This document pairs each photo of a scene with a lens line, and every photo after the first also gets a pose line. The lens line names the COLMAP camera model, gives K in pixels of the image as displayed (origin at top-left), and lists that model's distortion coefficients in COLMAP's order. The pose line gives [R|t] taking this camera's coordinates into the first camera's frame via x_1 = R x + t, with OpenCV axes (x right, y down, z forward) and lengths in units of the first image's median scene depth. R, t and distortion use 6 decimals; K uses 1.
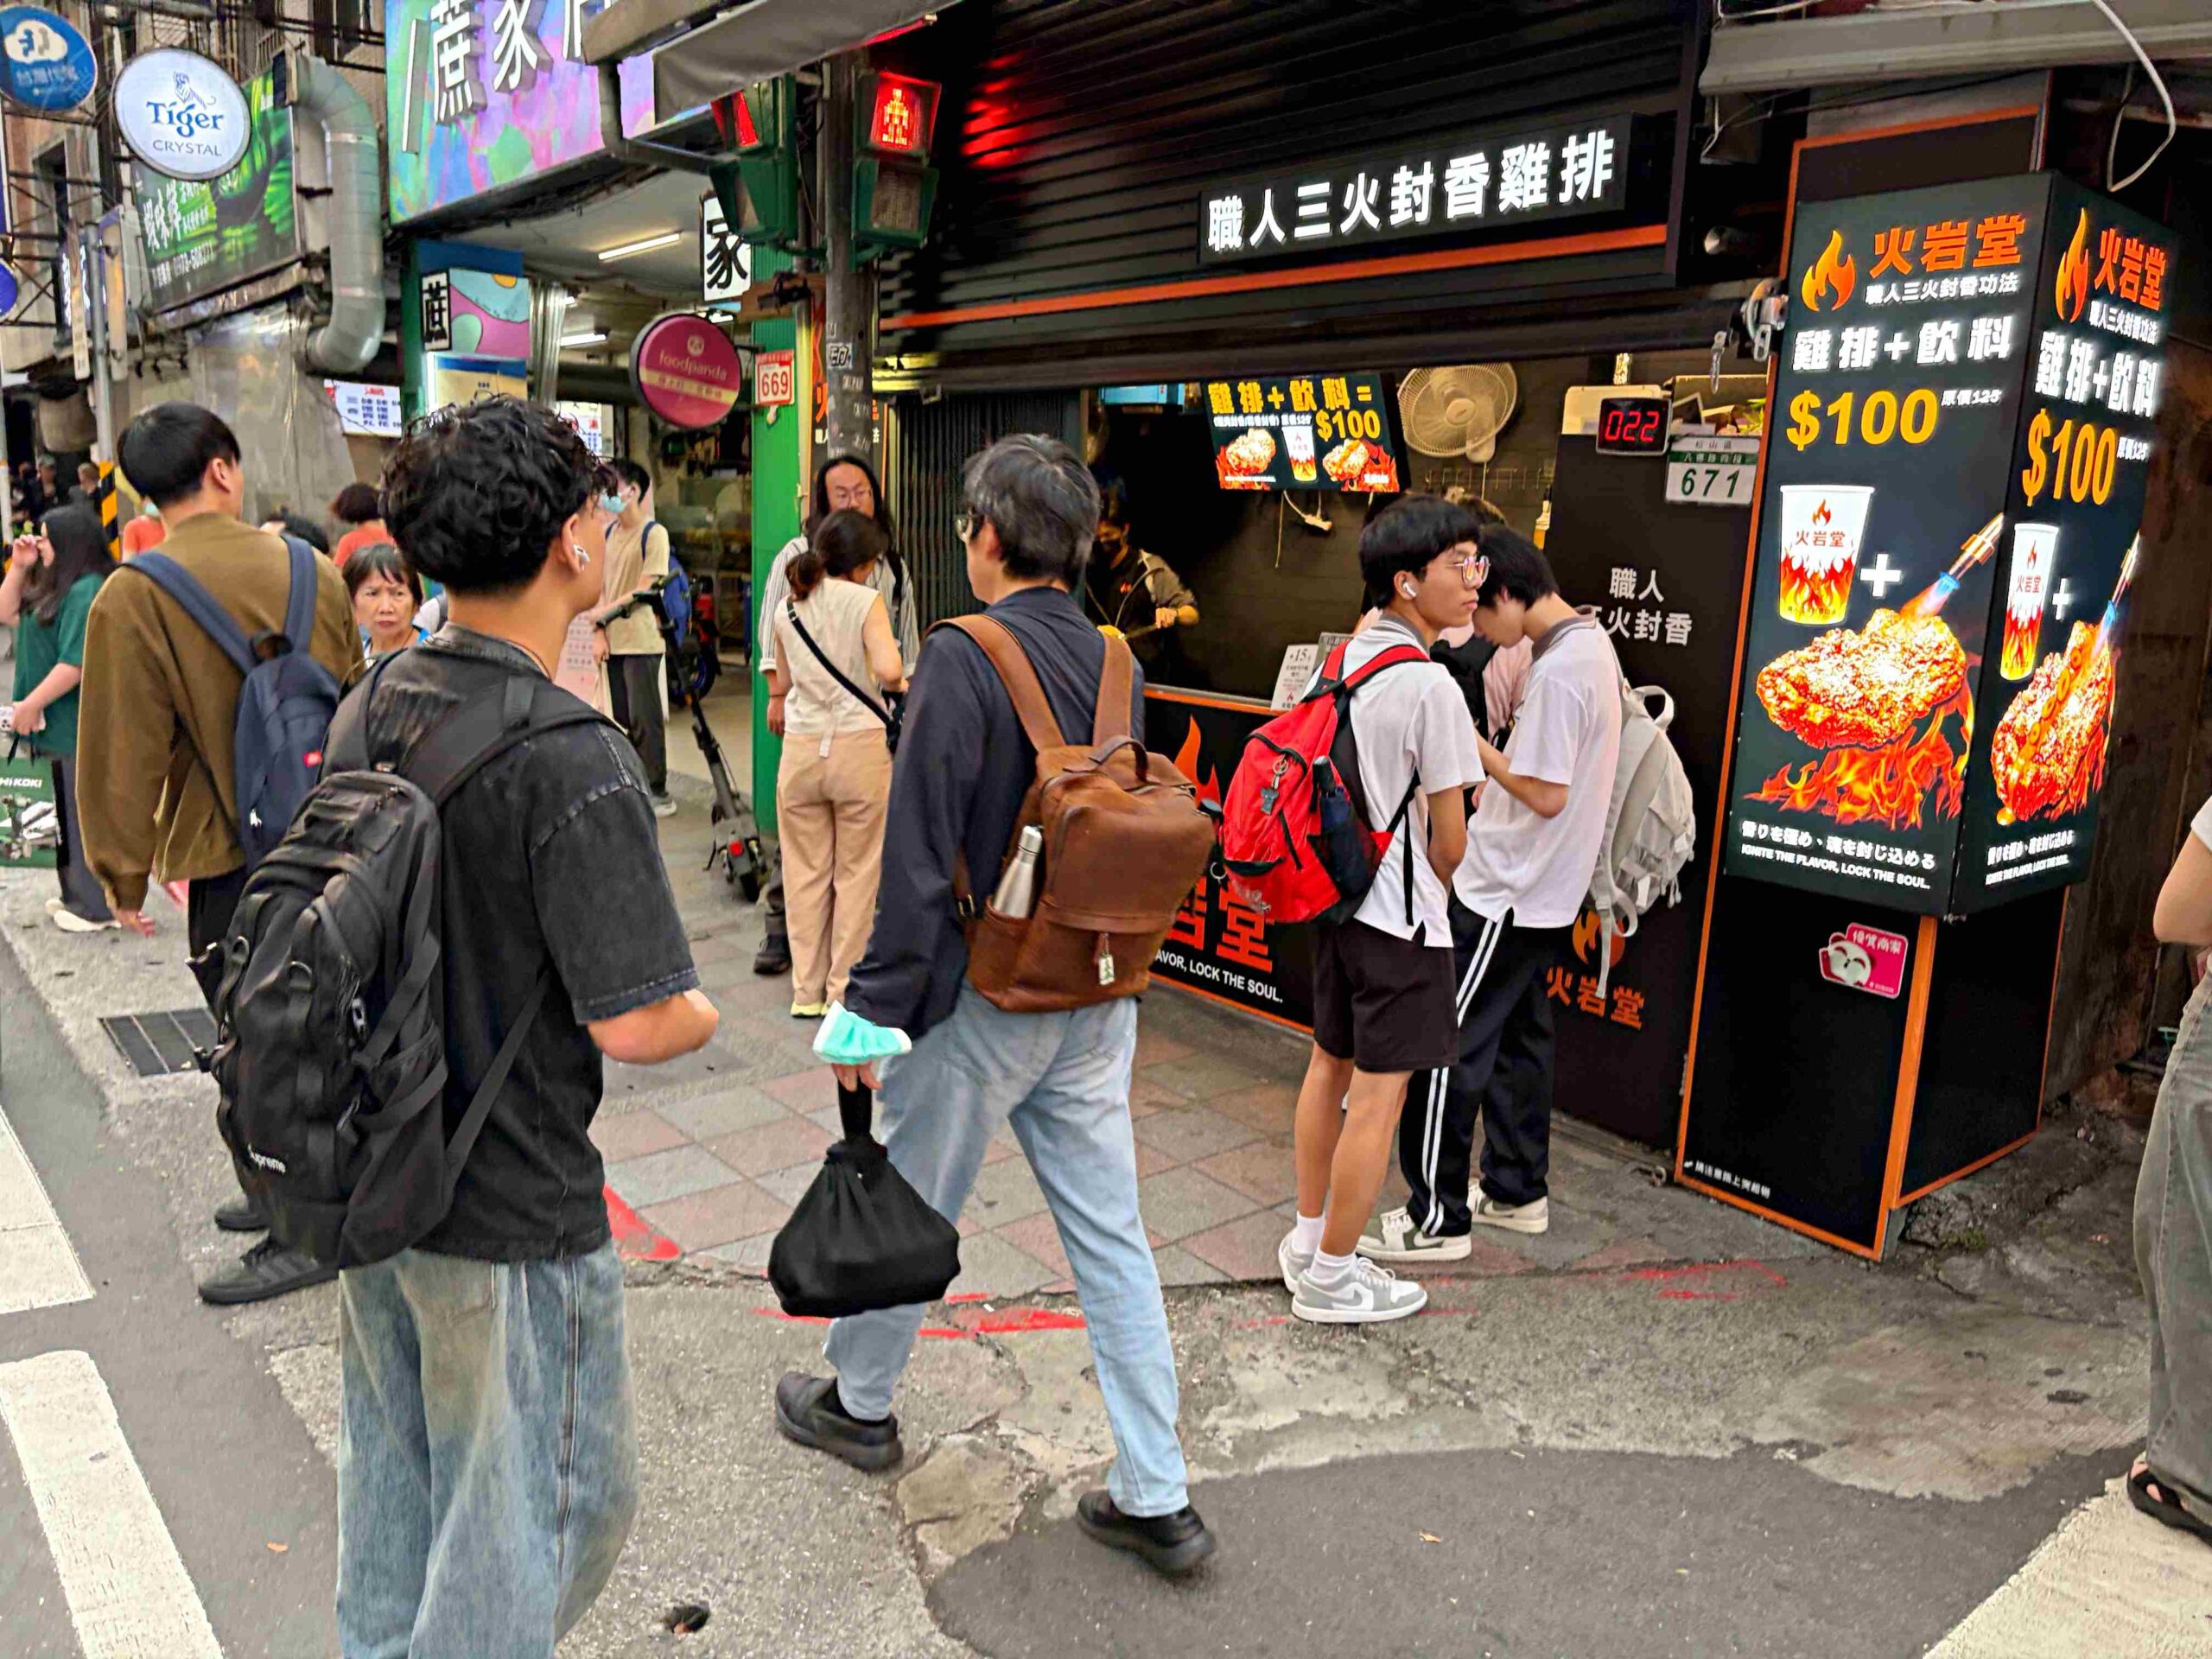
lens RADIAL K [[1663.2, 0, 1109.8], [0, 1663.2, 834.7], [0, 0, 1]] dist [0.005092, 0.011410]
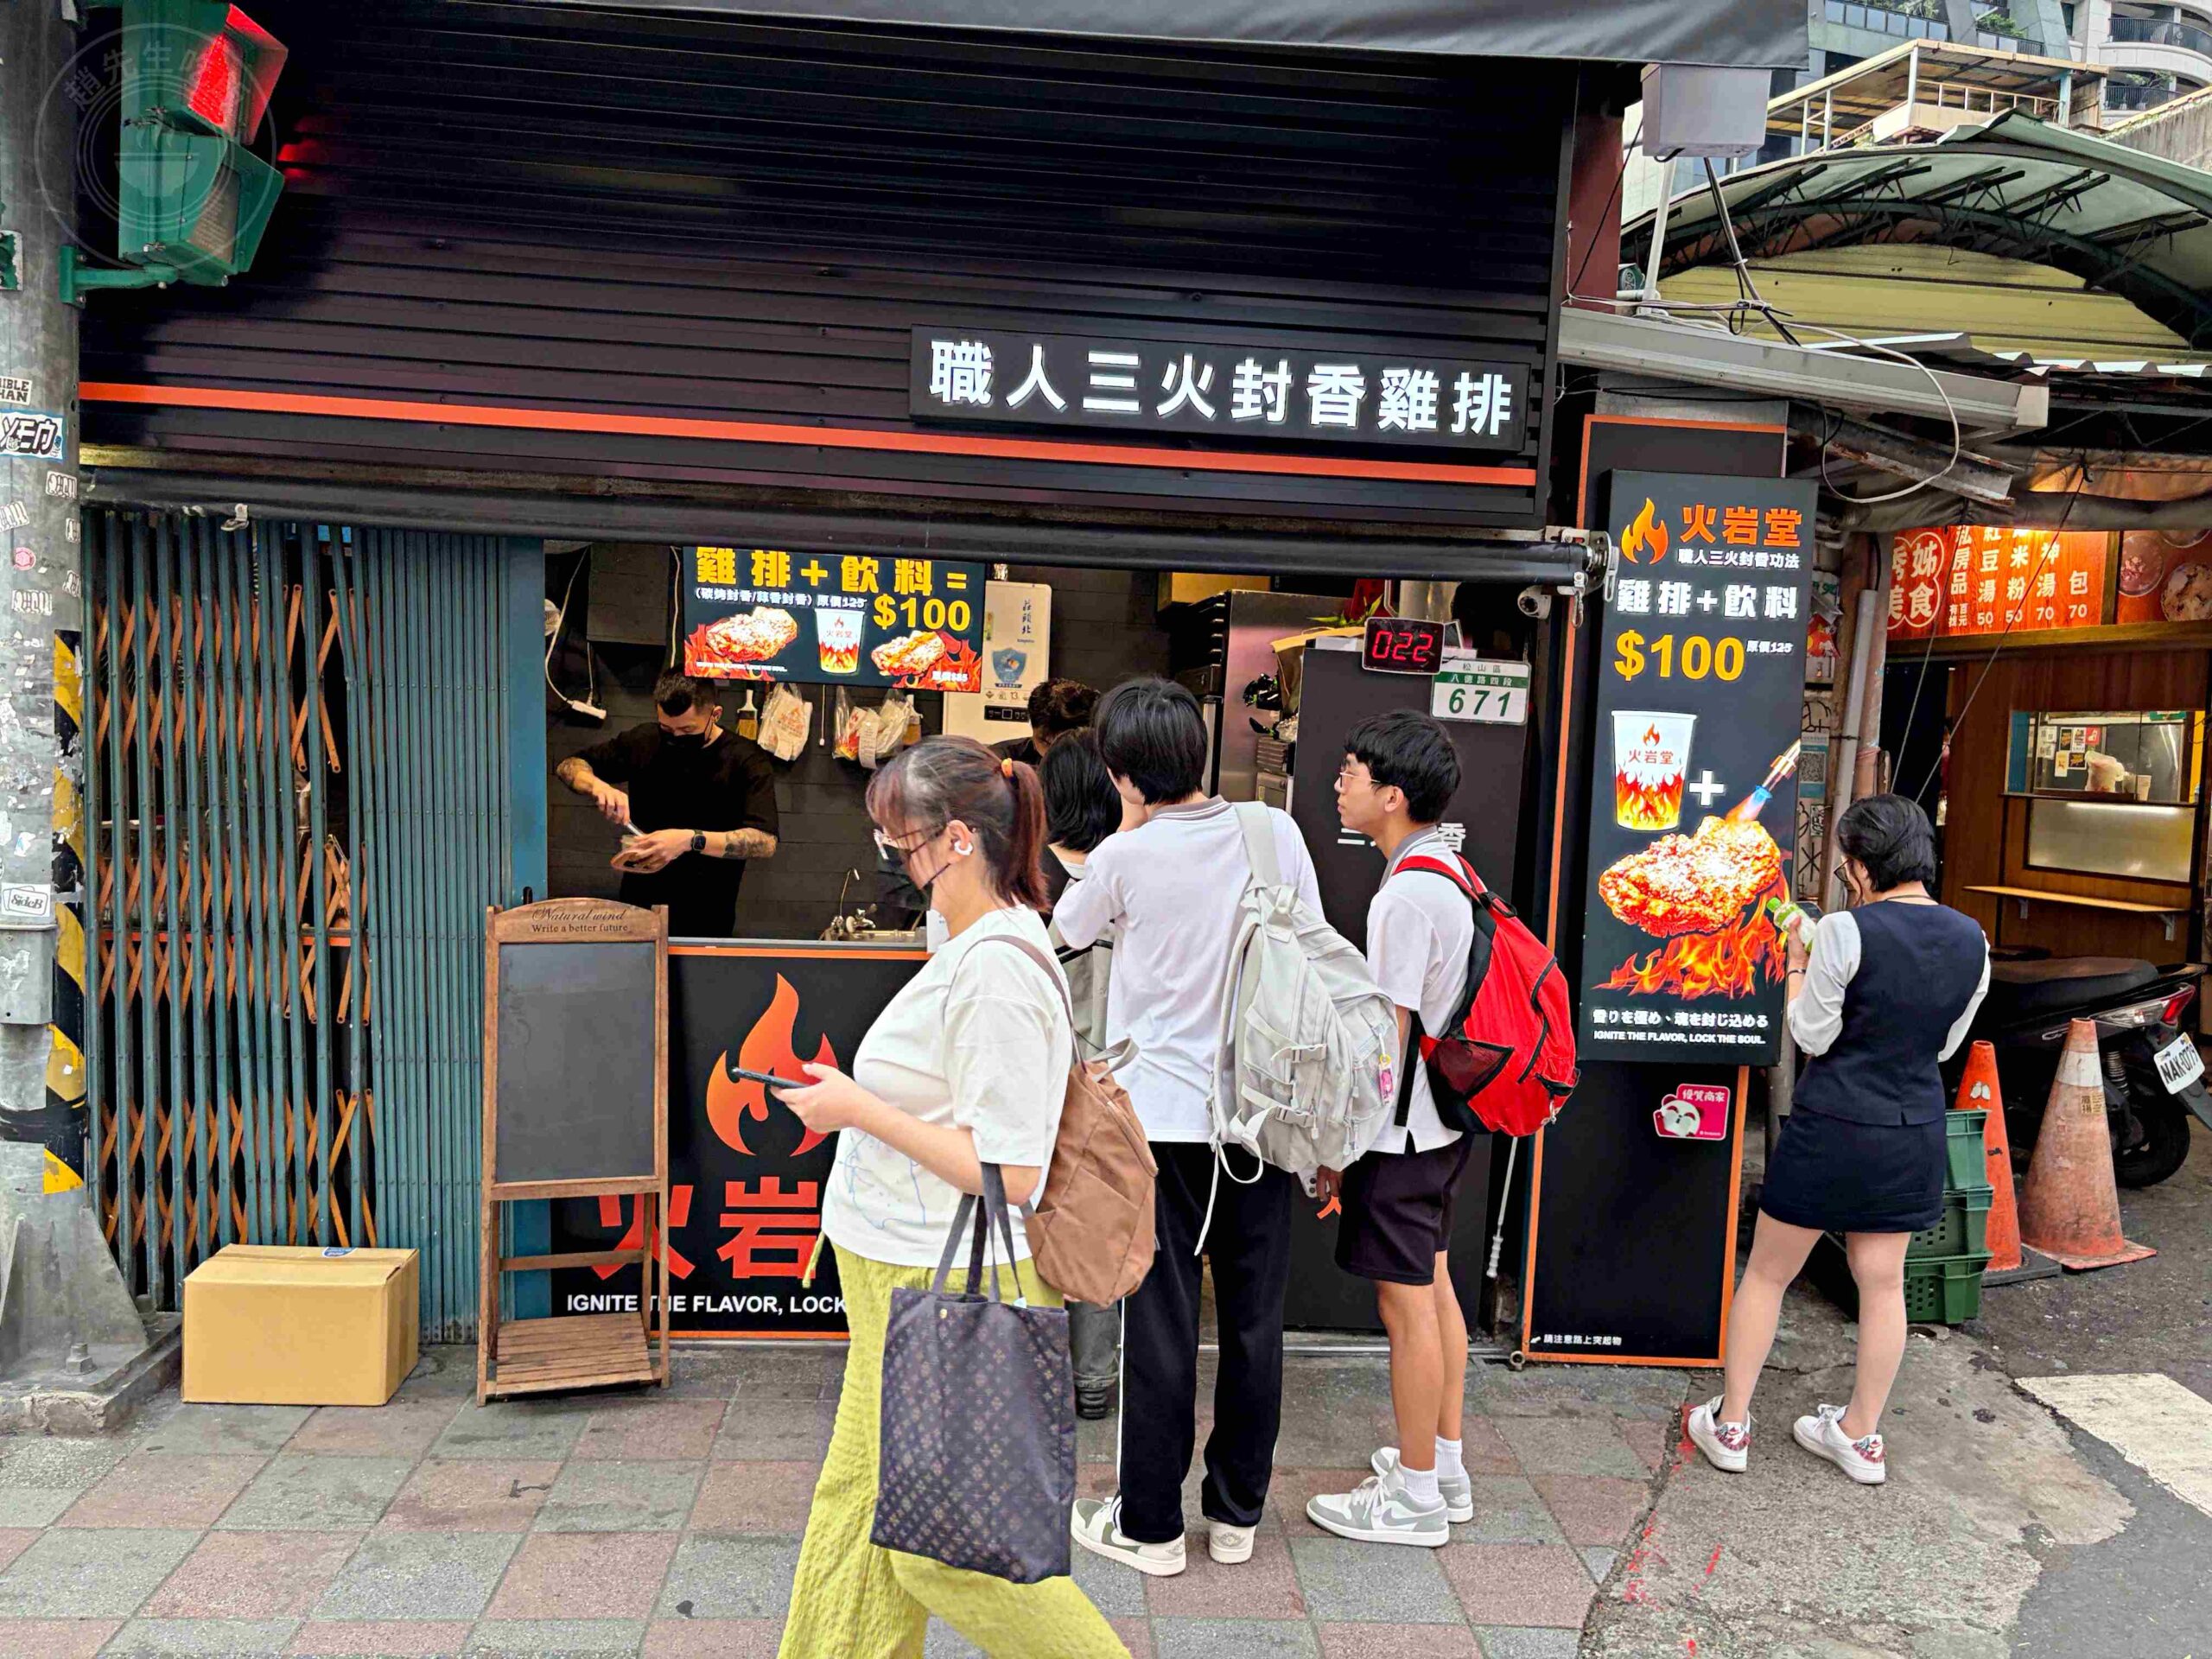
lens RADIAL K [[1663.2, 0, 1100.2], [0, 1663.2, 837.1], [0, 0, 1]] dist [0.005092, 0.011410]
pose [[0.573808, -0.060577, 0.816747, -0.706821], [0.132337, 0.991014, -0.019471, -0.144740], [-0.808228, 0.119258, 0.576668, 0.623386]]
